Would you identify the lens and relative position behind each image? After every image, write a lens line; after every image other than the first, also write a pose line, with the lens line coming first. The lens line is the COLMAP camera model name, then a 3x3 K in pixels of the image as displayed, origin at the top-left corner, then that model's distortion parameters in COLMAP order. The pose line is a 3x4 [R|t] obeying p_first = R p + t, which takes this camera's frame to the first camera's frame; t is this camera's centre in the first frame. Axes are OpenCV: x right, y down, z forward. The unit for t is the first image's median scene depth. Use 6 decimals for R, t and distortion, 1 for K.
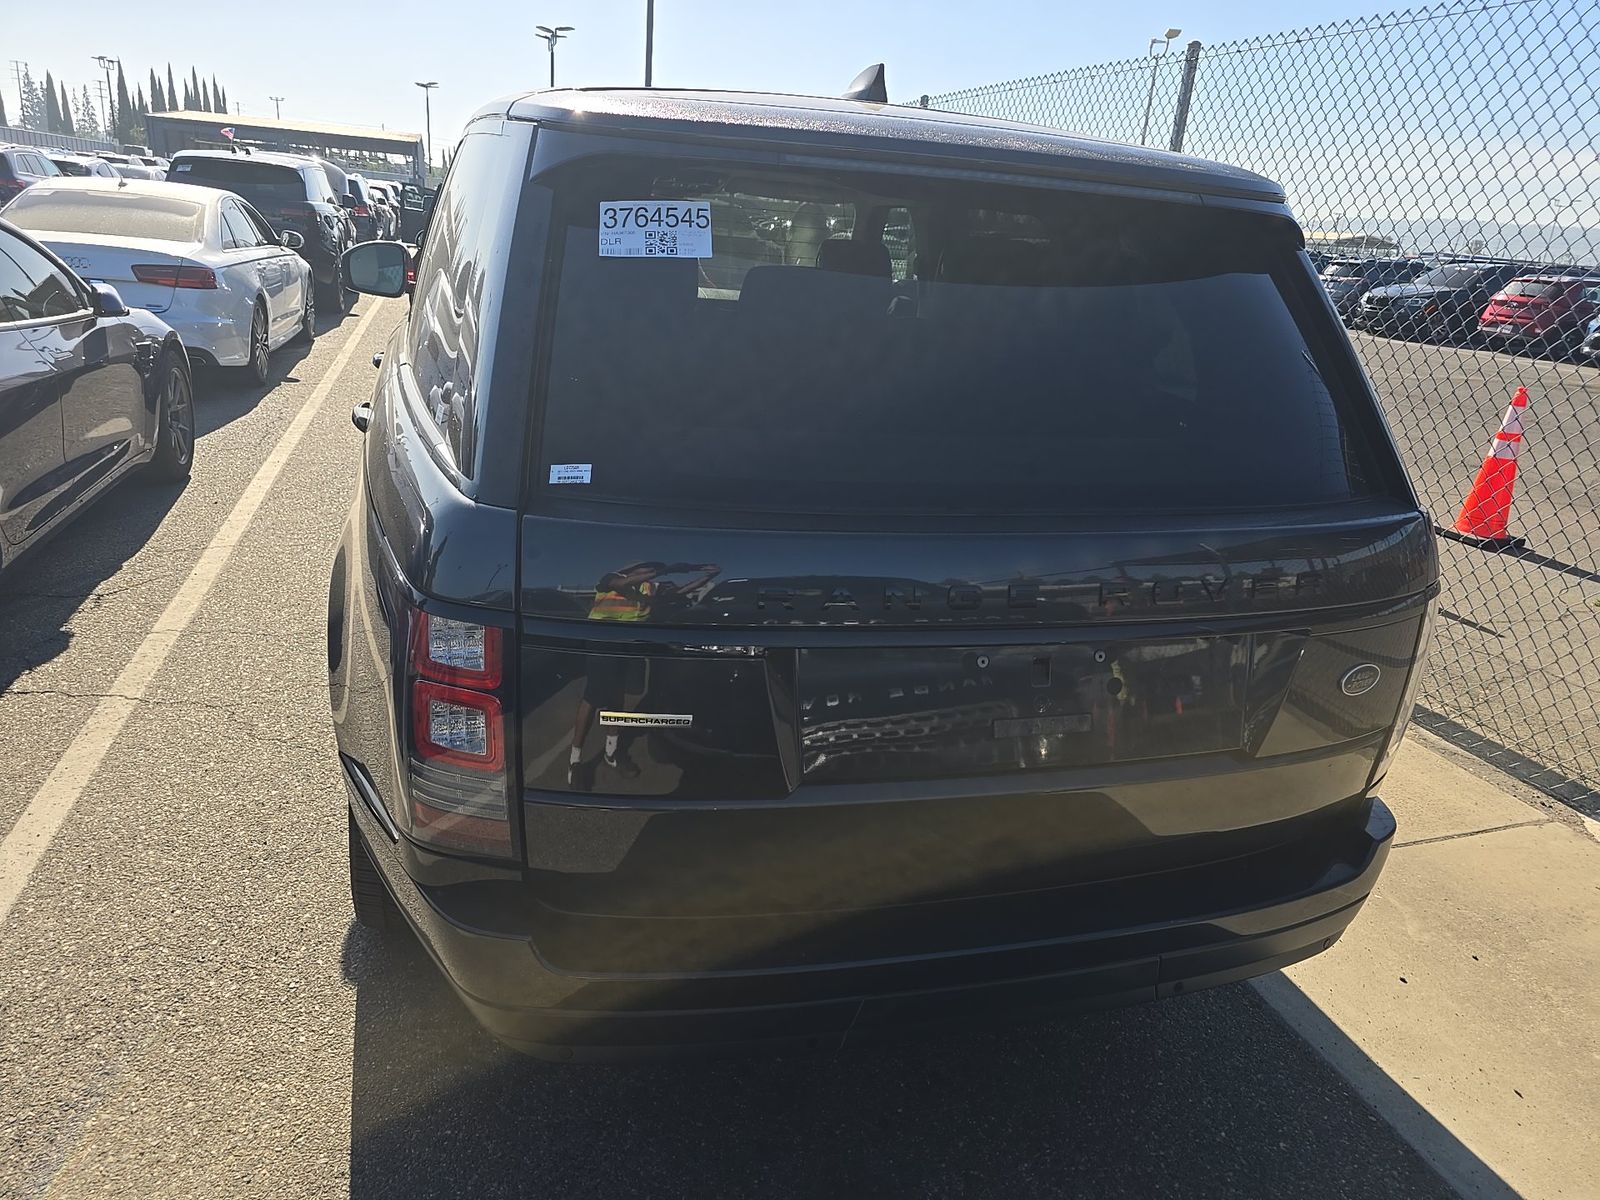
lens RADIAL K [[1078.2, 0, 800.0], [0, 1078.2, 600.0], [0, 0, 1]] dist [0.029795, -0.030339]
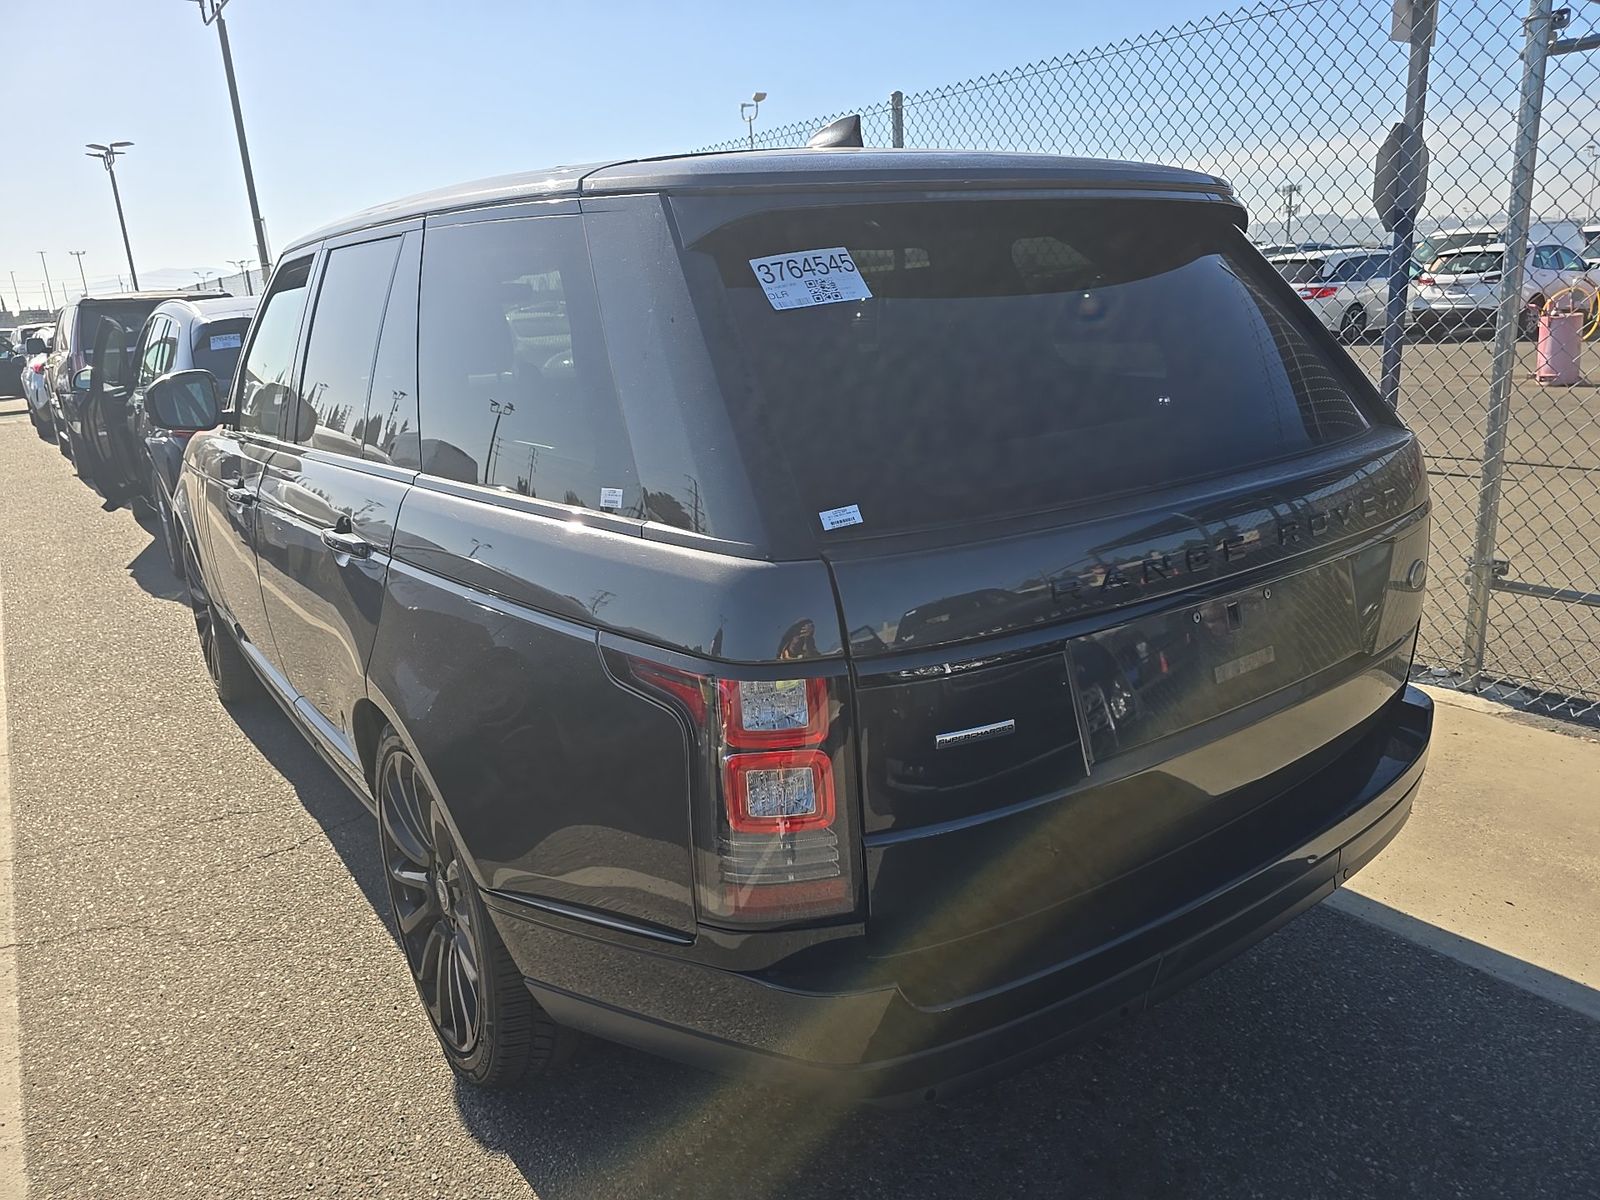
lens RADIAL K [[1073.0, 0, 799.6], [0, 1073.0, 624.1], [0, 0, 1]] dist [0.111572, 0.002150]
pose [[0.953374, -0.201292, 0.224853, -0.318844], [0.211435, 0.977151, -0.021720, -0.003279], [-0.215343, 0.068249, 0.974151, 0.020422]]
